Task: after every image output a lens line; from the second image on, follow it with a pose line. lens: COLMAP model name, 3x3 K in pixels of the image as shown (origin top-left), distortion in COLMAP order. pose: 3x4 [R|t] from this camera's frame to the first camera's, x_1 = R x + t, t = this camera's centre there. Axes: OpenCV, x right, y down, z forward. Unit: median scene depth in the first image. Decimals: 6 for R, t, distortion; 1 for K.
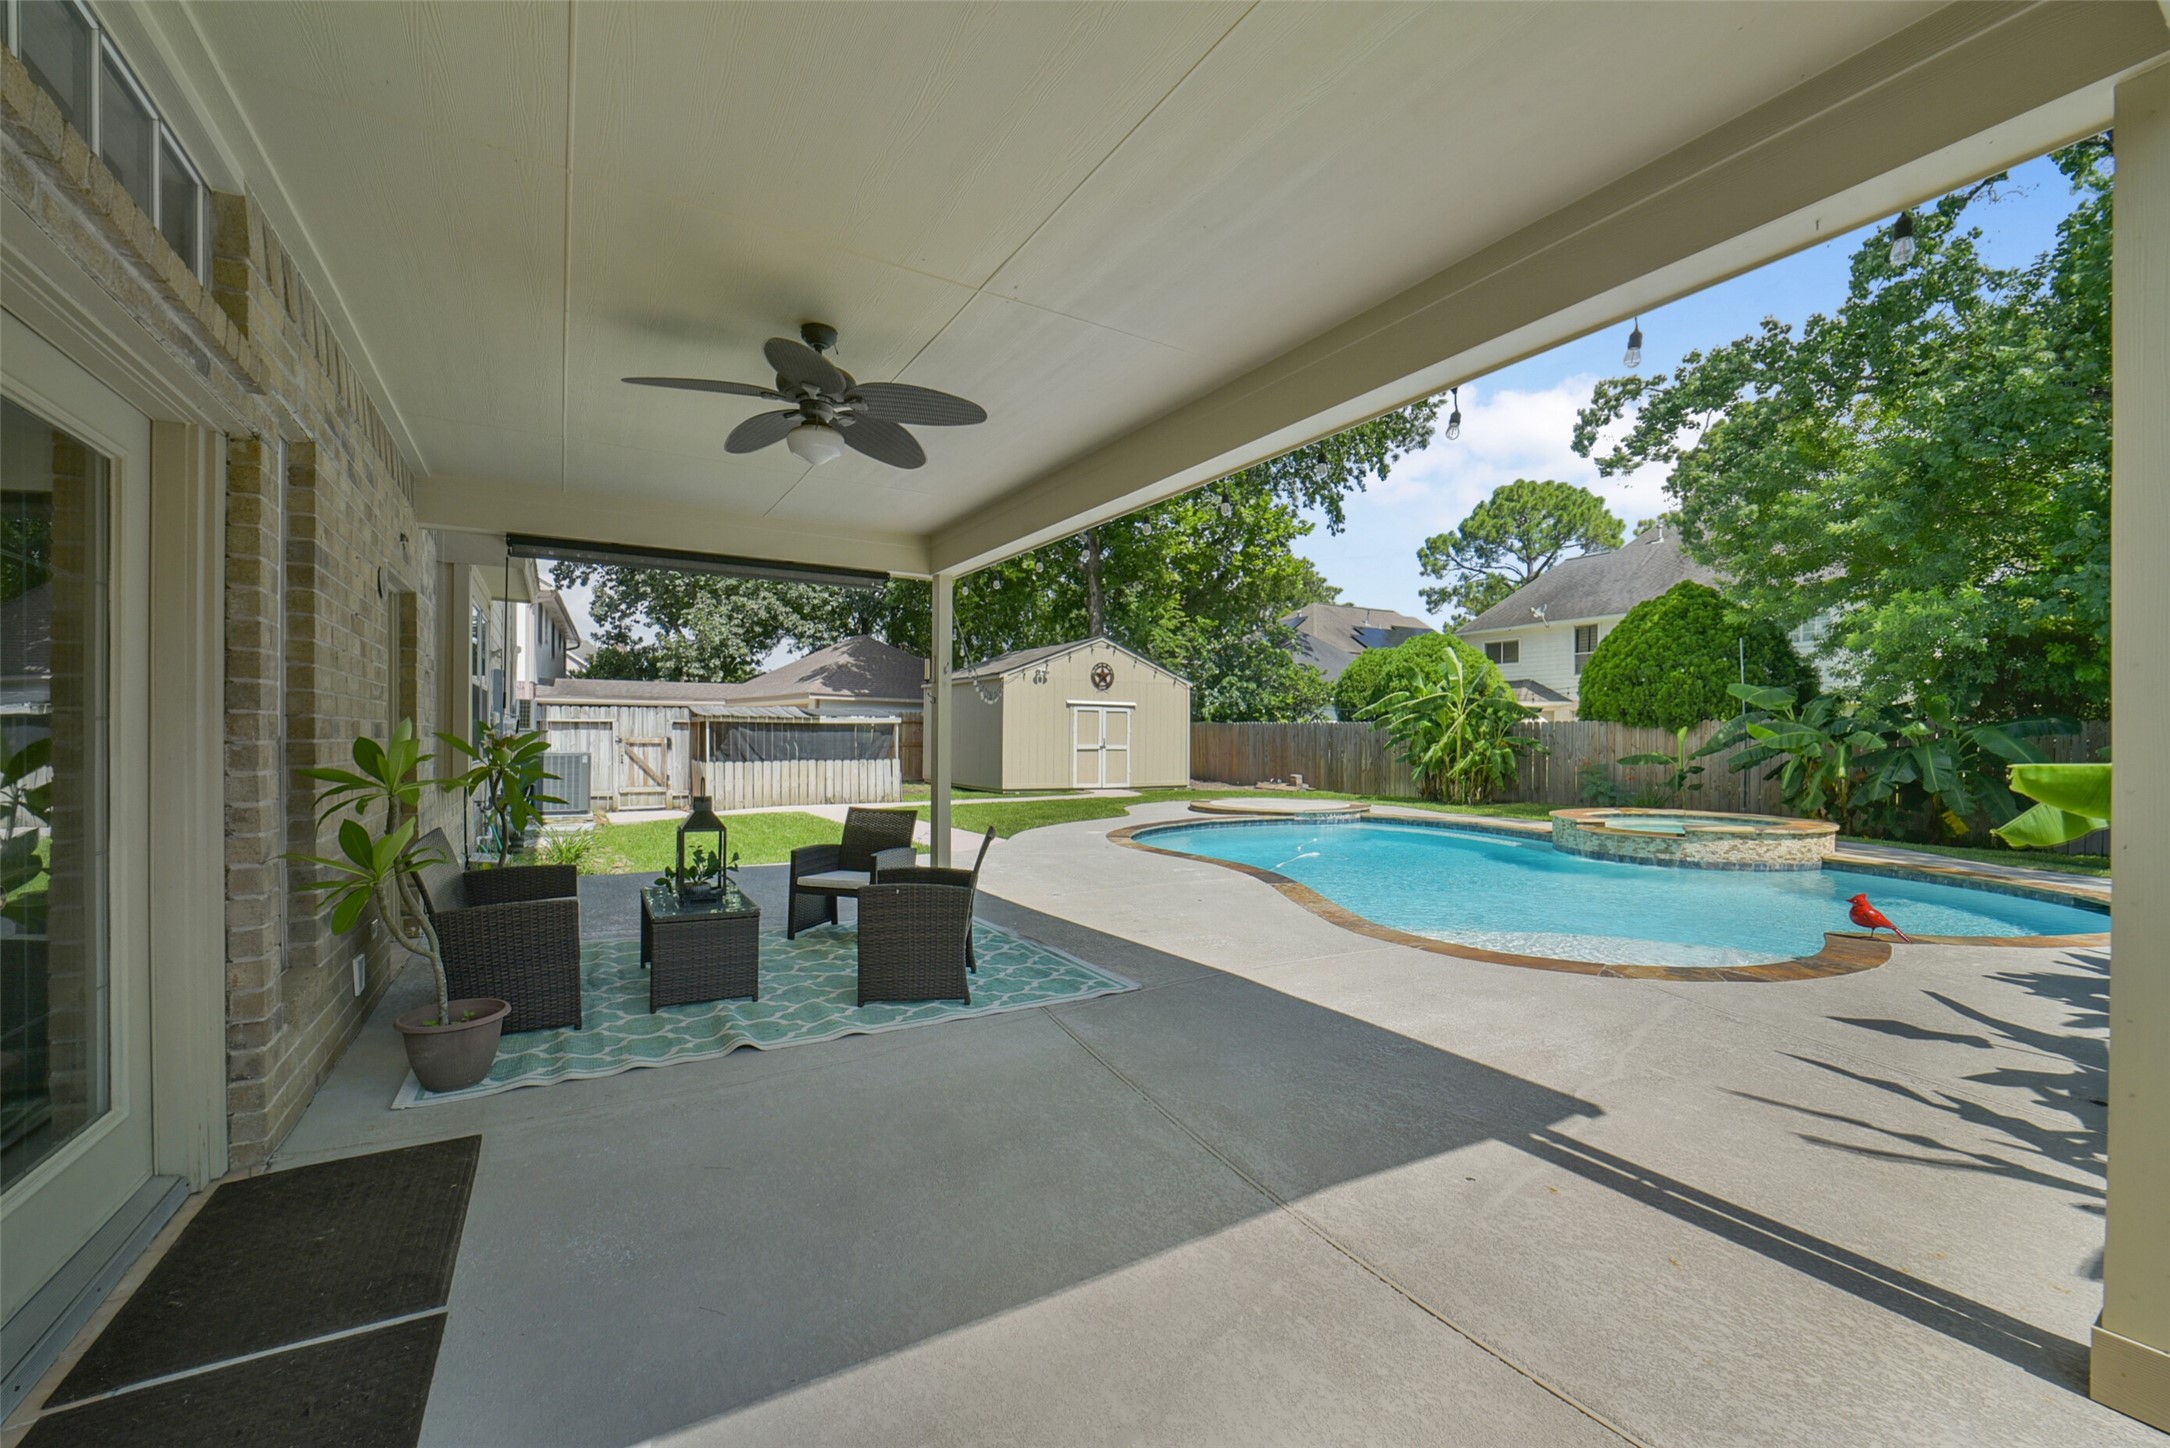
lens RADIAL K [[872.0, 0, 1087.8], [0, 872.0, 733.1], [0, 0, 1]] dist [-0.012187, 0.000123]
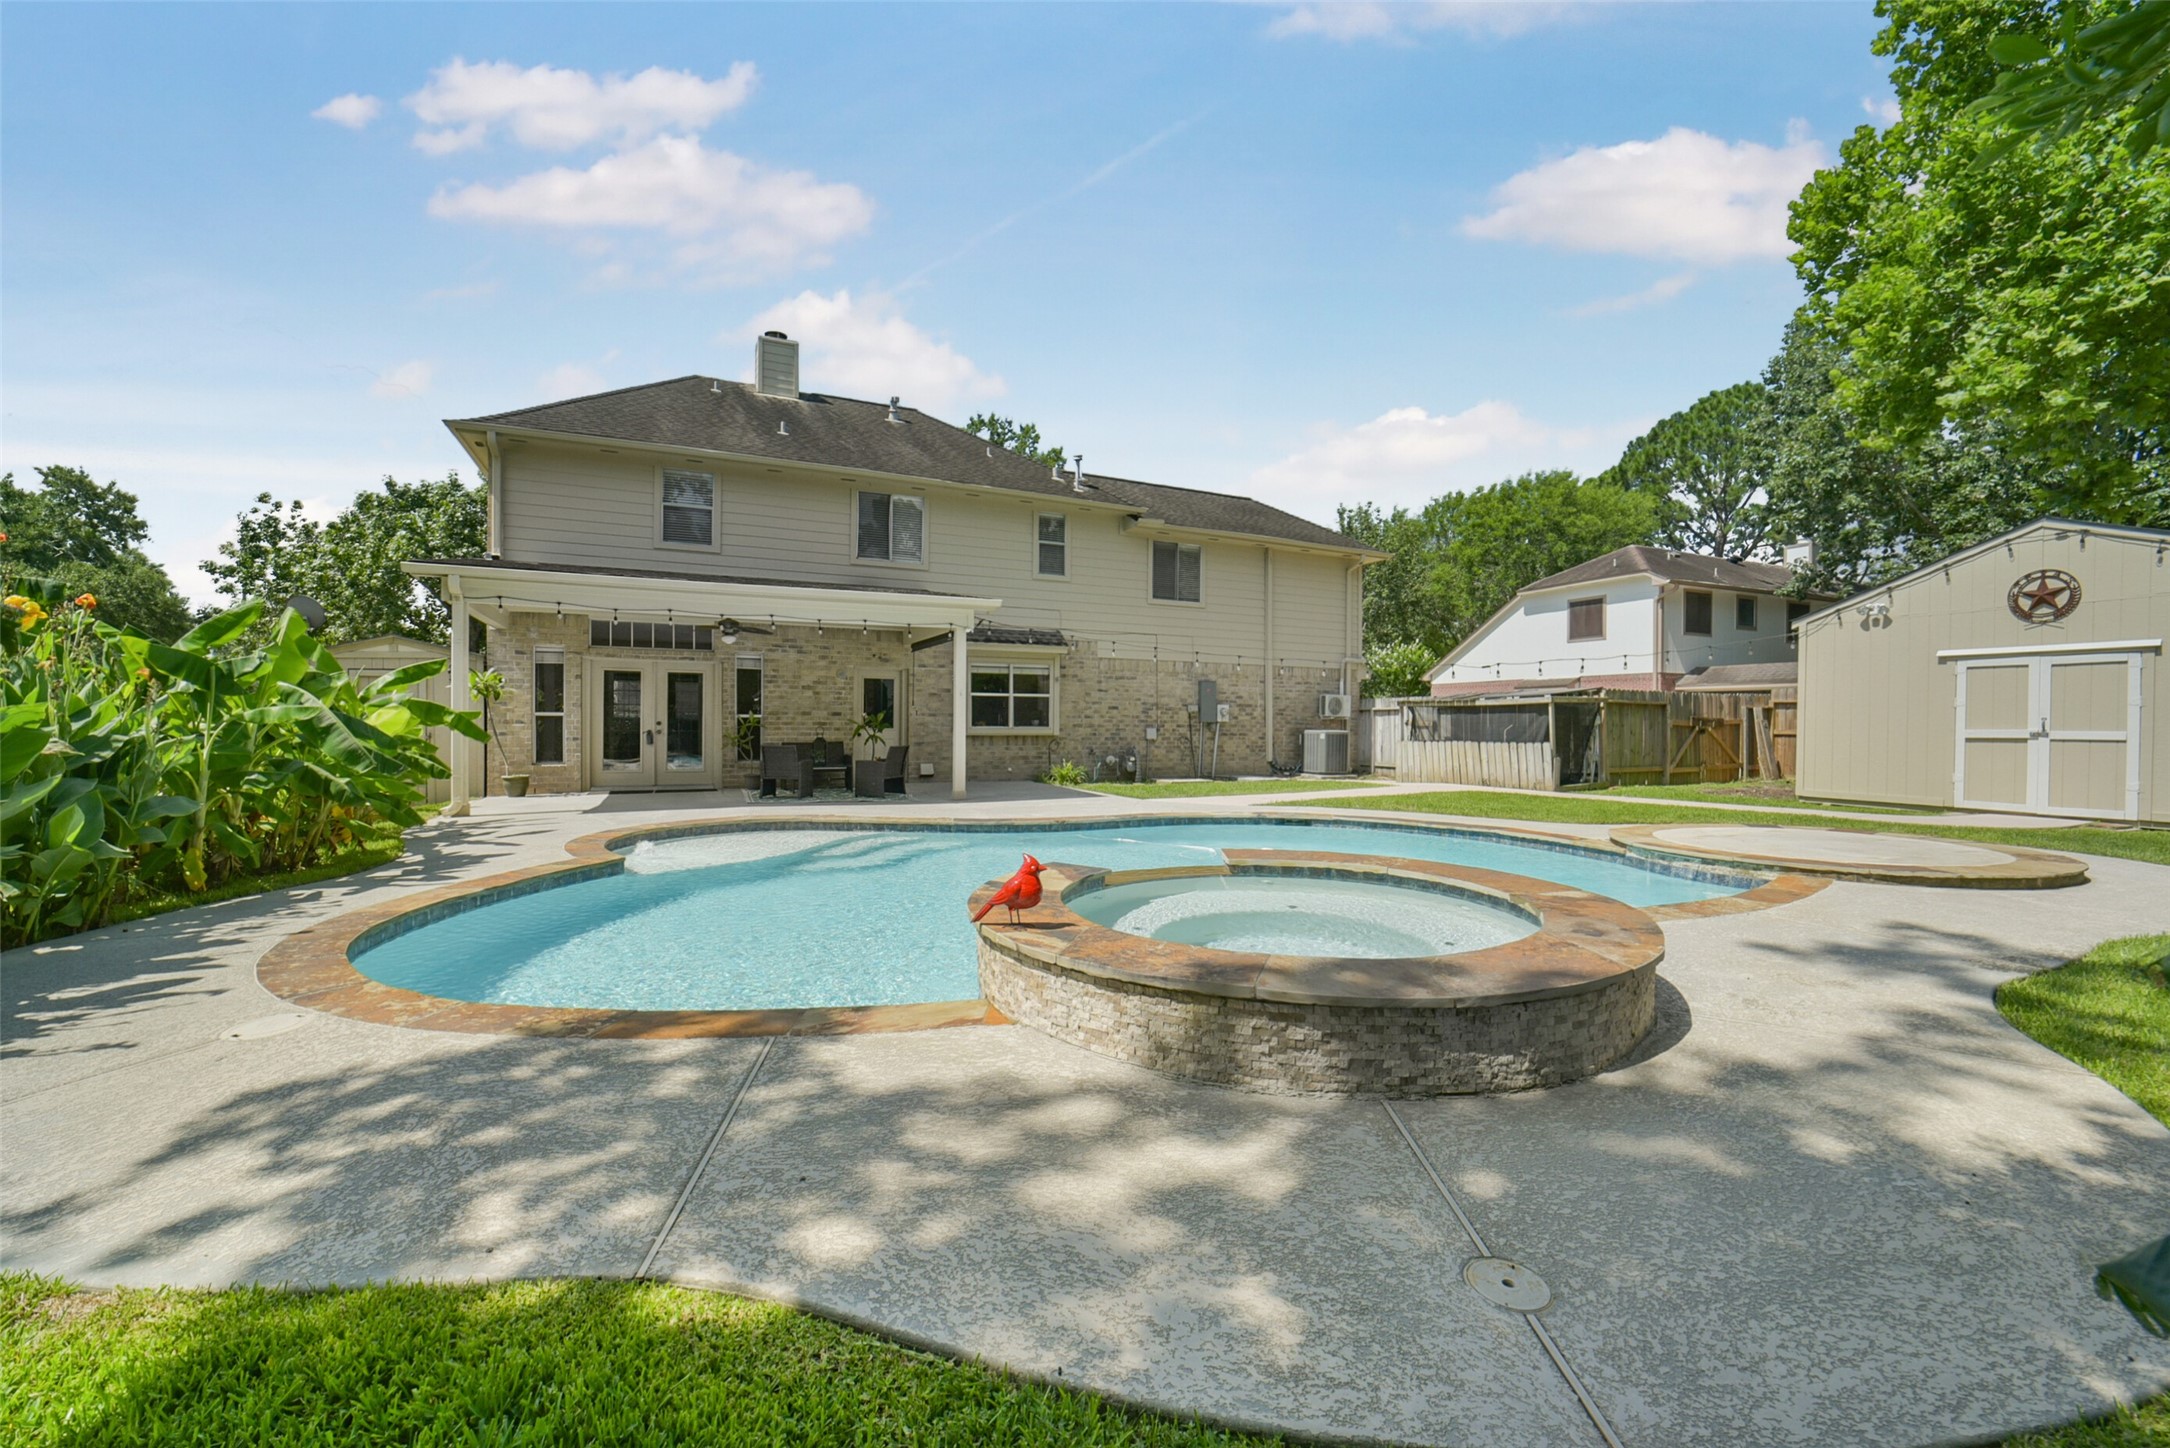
lens RADIAL K [[887.7, 0, 1085.0], [0, 887.7, 724.0], [0, 0, 1]] dist [-0.028718, 0.009350]
pose [[-0.082812, -0.002938, -0.996561, 0.580636], [0.006476, 0.999973, -0.003486, 0.007851], [0.996544, -0.006742, -0.082791, 0.491552]]
